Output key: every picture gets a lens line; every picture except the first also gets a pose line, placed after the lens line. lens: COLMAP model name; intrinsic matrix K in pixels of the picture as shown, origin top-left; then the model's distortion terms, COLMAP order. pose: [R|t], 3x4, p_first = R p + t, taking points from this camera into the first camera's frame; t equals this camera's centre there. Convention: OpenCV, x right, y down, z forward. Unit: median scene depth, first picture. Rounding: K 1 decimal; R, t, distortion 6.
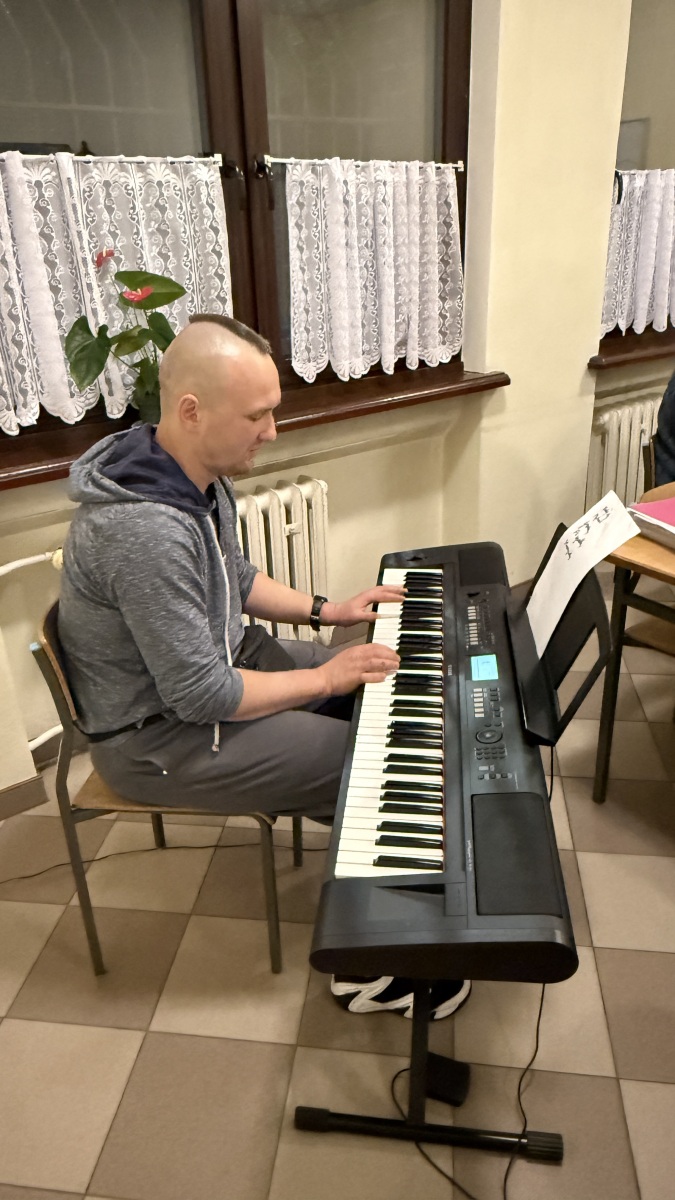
lens RADIAL K [[808.8, 0, 337.5], [0, 808.8, 600.0], [0, 0, 1]] dist [-0.051432, 0.039067]
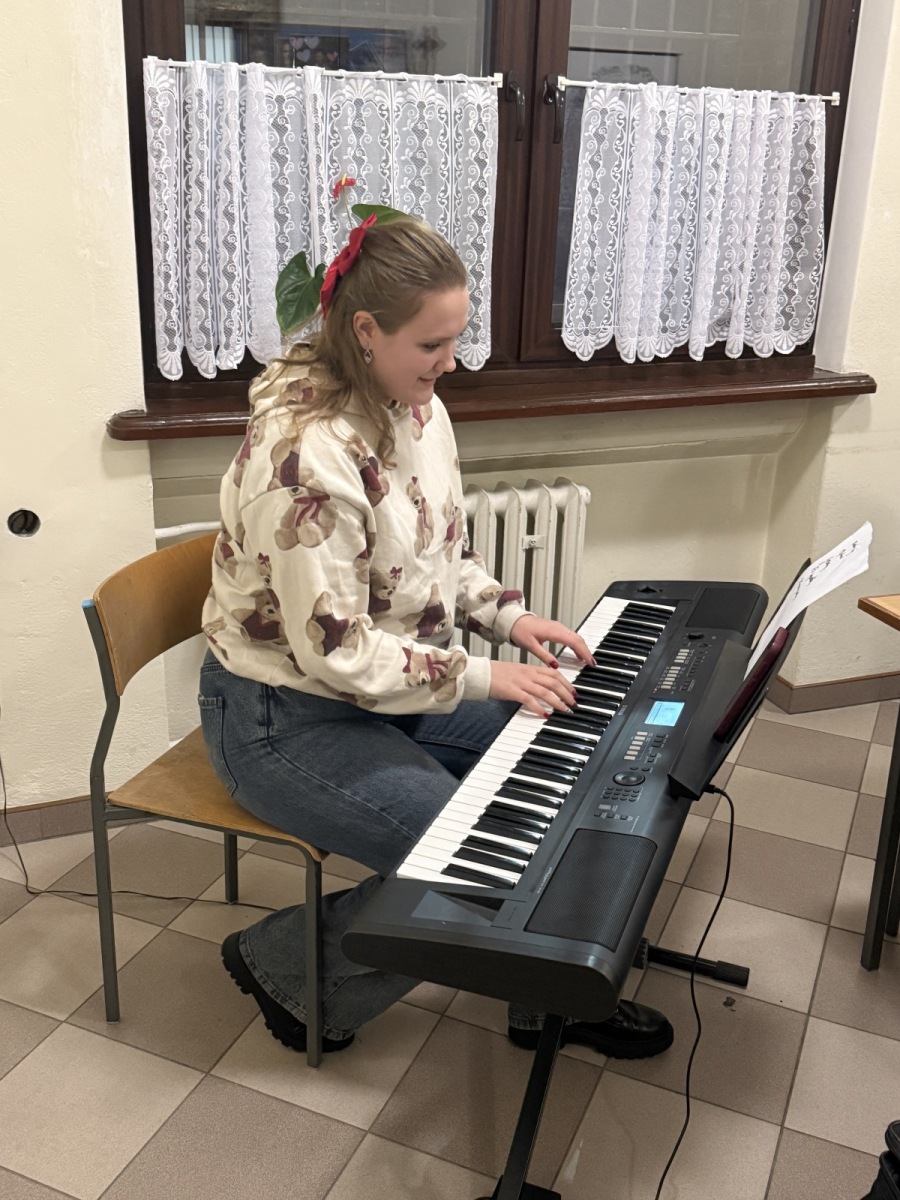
lens RADIAL K [[1226.3, 0, 450.0], [0, 1226.3, 600.0], [0, 0, 1]] dist [0.137085, -0.411458]
pose [[0.961074, 0.151517, -0.231039, 0.176380], [-0.167855, 0.984404, -0.052662, 0.052015], [0.219456, 0.089393, 0.971518, -0.202848]]
